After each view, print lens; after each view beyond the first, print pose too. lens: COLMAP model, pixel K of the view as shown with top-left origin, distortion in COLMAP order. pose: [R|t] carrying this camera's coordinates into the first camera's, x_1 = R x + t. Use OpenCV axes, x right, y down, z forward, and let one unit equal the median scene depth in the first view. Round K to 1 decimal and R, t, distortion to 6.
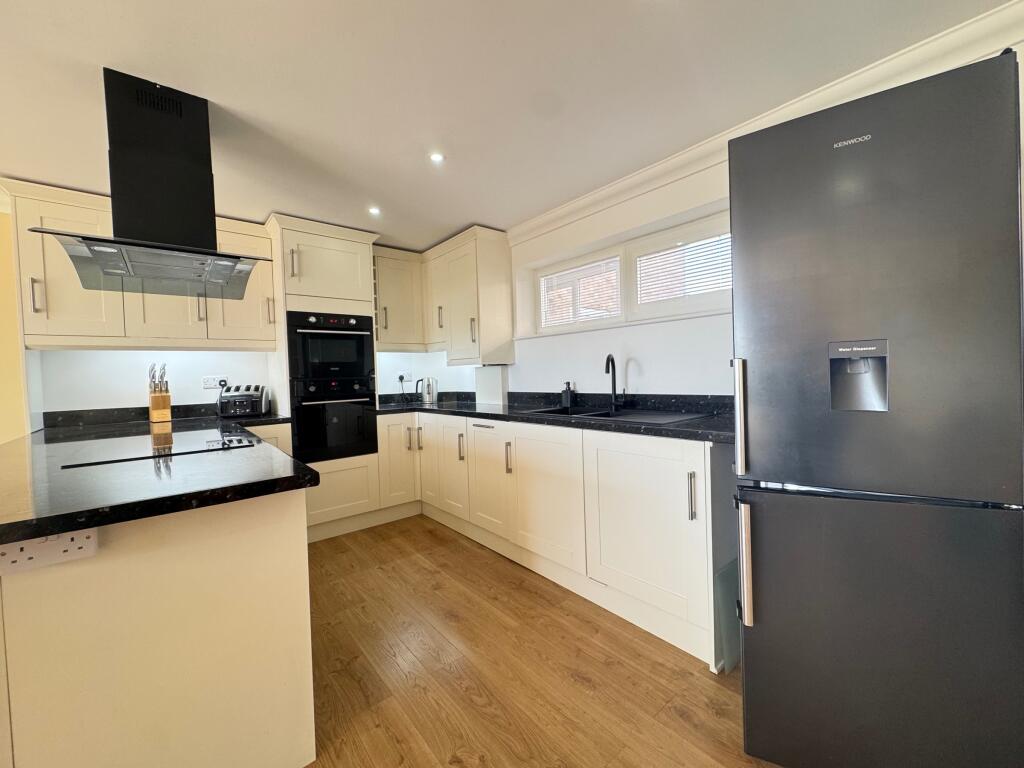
lens RADIAL K [[407.3, 0, 512.0], [0, 407.3, 383.4], [0, 0, 1]] dist [0.001312, -0.000144]
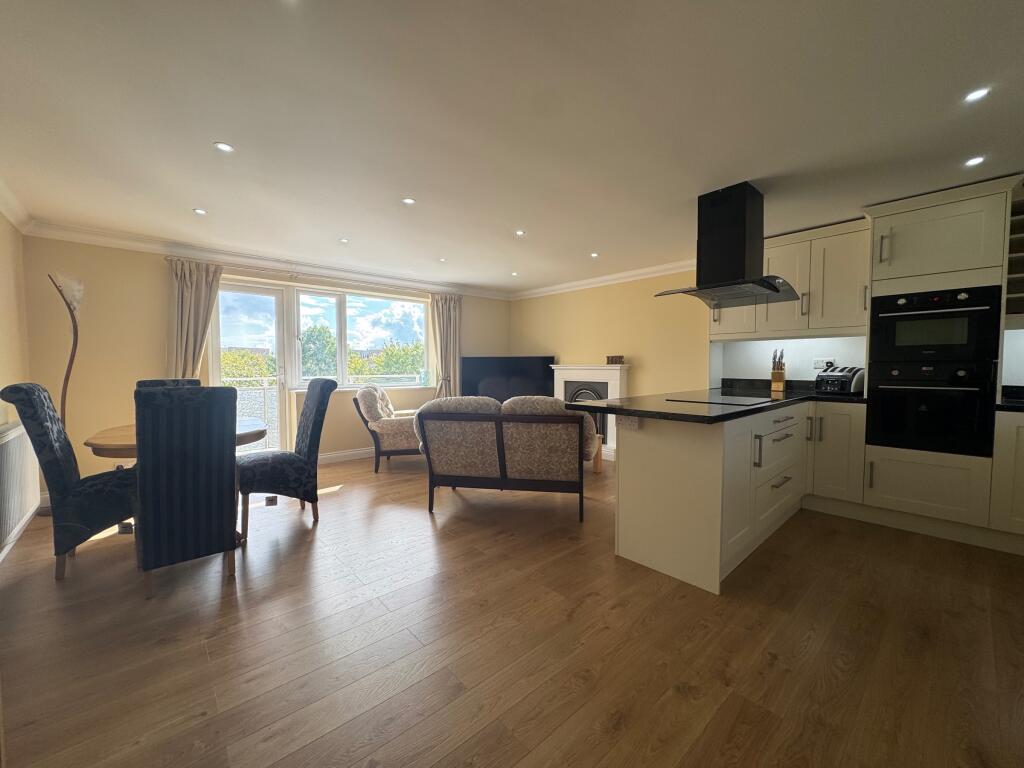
lens RADIAL K [[407.3, 0, 512.1], [0, 407.3, 382.6], [0, 0, 1]] dist [0.001312, -0.000144]
pose [[0.036478, 0.072491, -0.996702, 0.475938], [-0.027041, 0.997072, 0.071528, -0.008773], [0.998969, 0.024343, 0.038332, 0.038435]]
